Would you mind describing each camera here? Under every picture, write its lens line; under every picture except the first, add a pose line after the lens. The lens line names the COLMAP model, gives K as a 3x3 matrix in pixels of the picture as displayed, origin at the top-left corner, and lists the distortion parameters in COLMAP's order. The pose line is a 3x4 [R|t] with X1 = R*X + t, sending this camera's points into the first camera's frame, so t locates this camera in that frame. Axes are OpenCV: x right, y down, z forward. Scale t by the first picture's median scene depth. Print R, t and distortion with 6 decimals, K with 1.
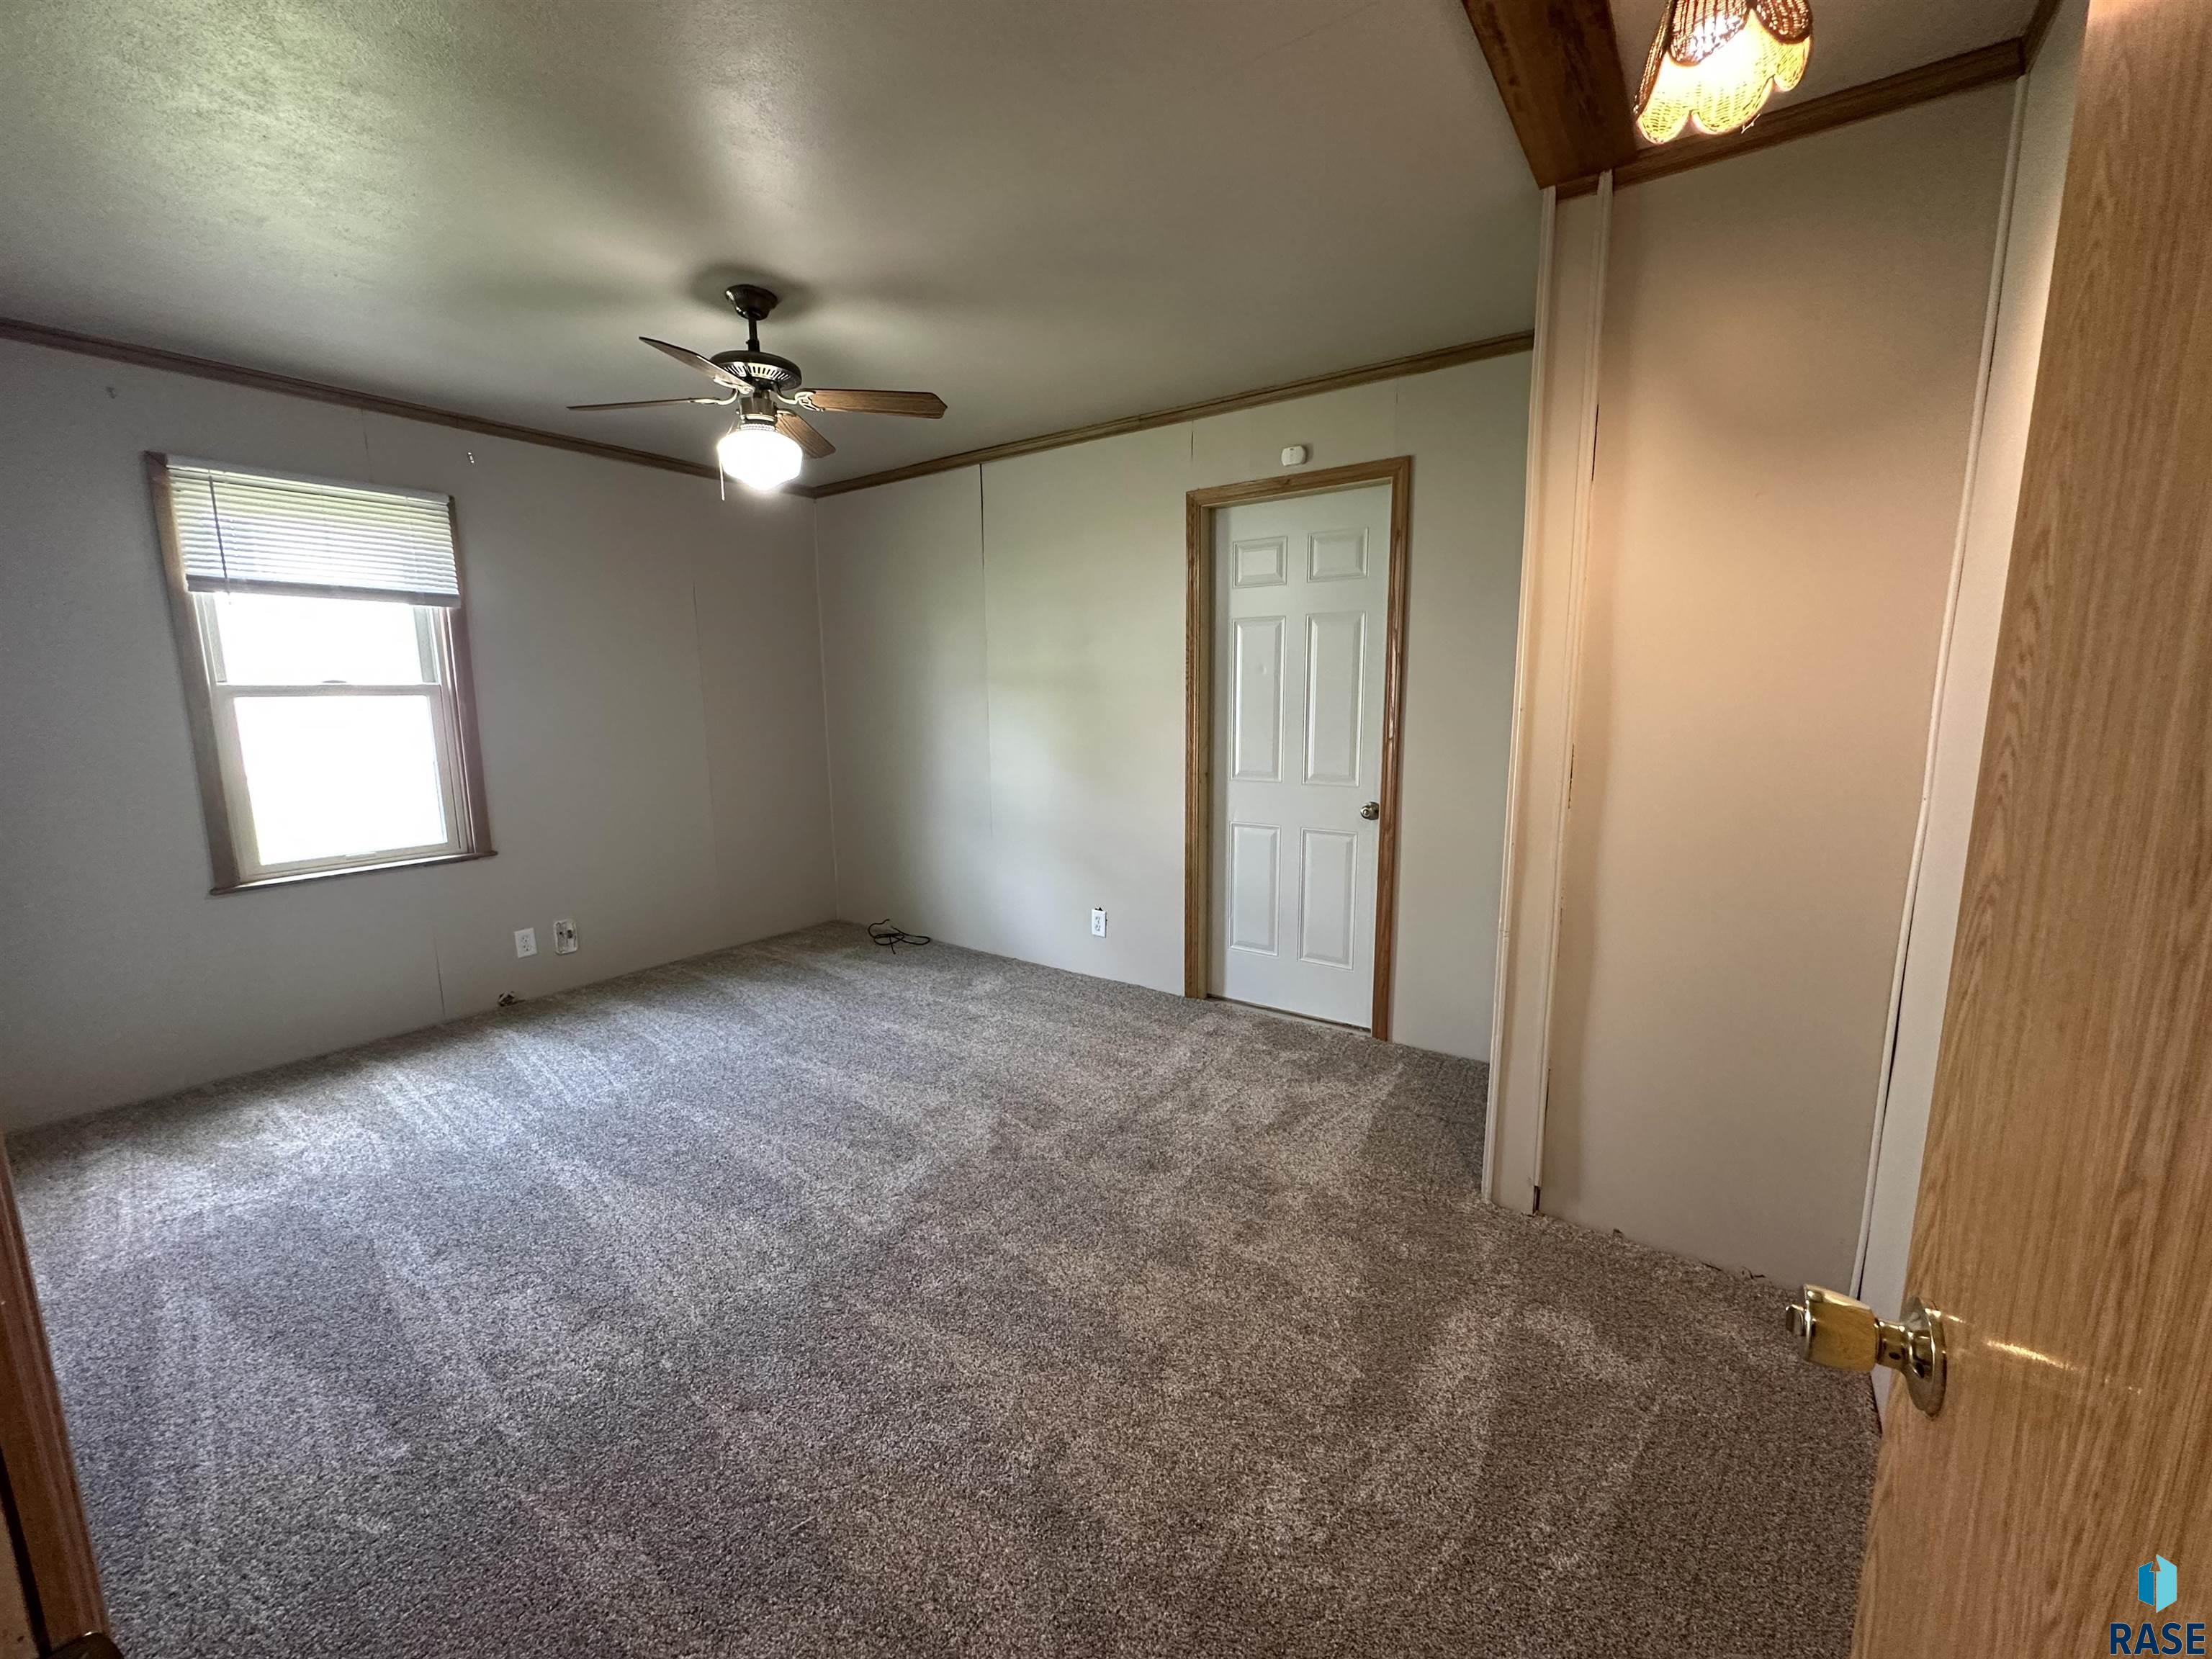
lens RADIAL K [[879.4, 0, 1103.3], [0, 879.4, 830.6], [0, 0, 1]] dist [-0.003239, 0.000189]
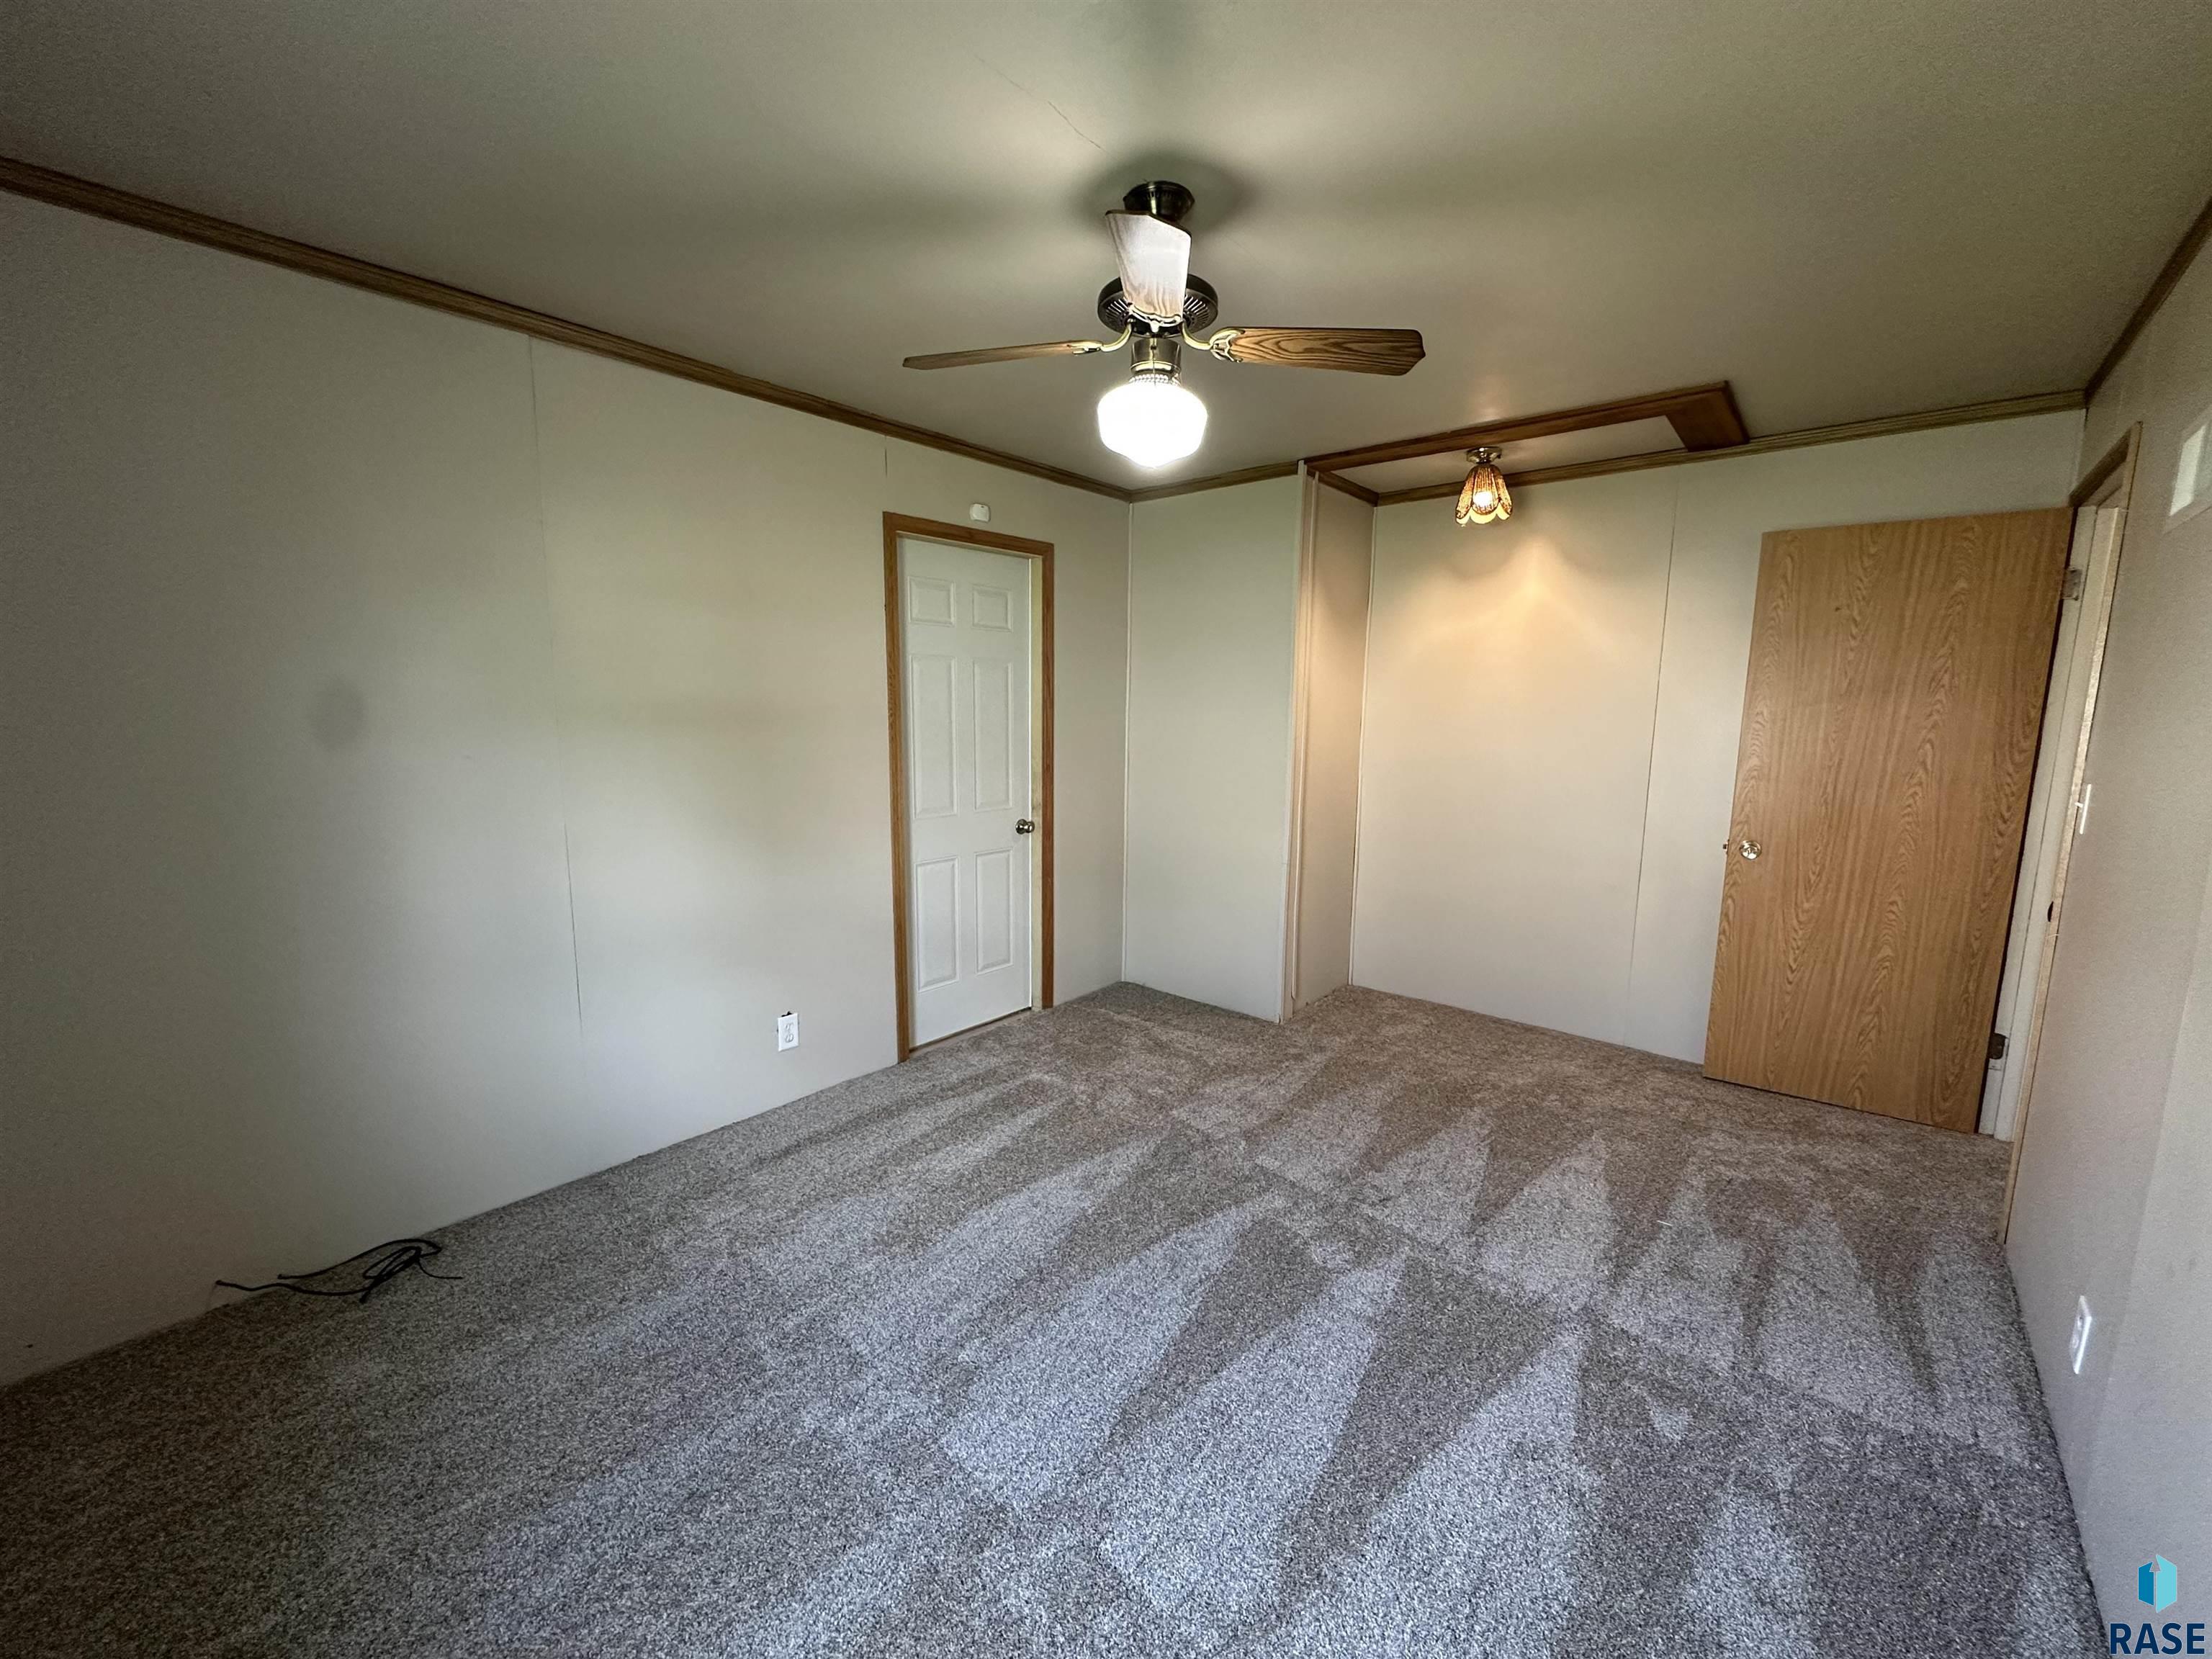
lens RADIAL K [[879.4, 0, 1102.7], [0, 879.4, 831.3], [0, 0, 1]] dist [-0.003239, 0.000189]
pose [[0.093738, -0.140466, 0.985638, -0.868418], [0.141297, 0.981853, 0.126489, -0.152806], [-0.985519, 0.127411, 0.111884, 0.761490]]
